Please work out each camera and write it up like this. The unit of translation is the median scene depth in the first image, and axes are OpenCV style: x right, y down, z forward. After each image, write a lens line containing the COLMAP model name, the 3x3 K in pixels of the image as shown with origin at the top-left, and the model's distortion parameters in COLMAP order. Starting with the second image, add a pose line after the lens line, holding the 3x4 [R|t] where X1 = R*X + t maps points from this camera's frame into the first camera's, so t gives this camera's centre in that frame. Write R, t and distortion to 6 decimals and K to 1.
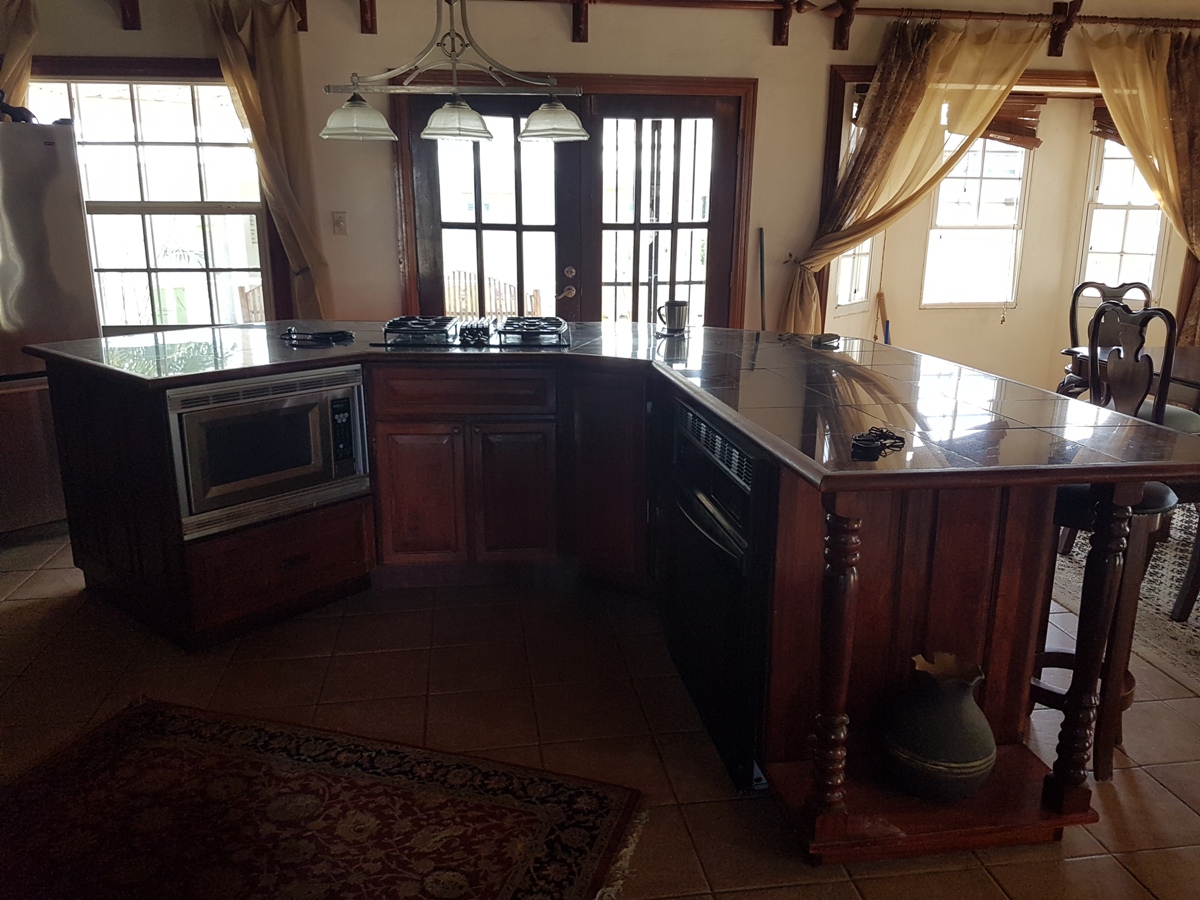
lens RADIAL K [[942.1, 0, 600.0], [0, 942.1, 450.0], [0, 0, 1]] dist [0.242971, -0.376203]
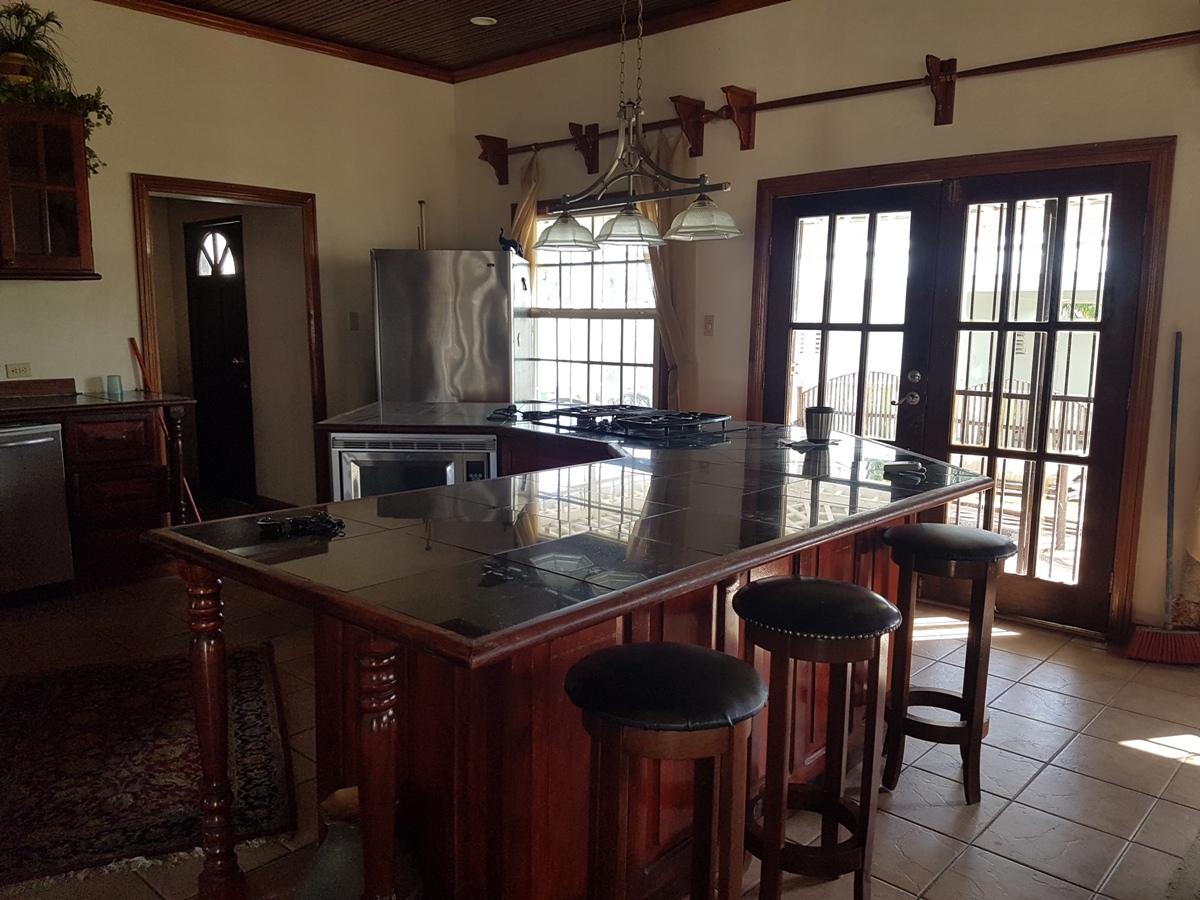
lens RADIAL K [[942.1, 0, 600.0], [0, 942.1, 450.0], [0, 0, 1]] dist [0.242971, -0.376203]
pose [[0.622022, 0.114273, -0.774617, 0.494537], [-0.193322, 0.981079, -0.010508, -0.056021], [0.758759, 0.156287, 0.632344, 0.231935]]
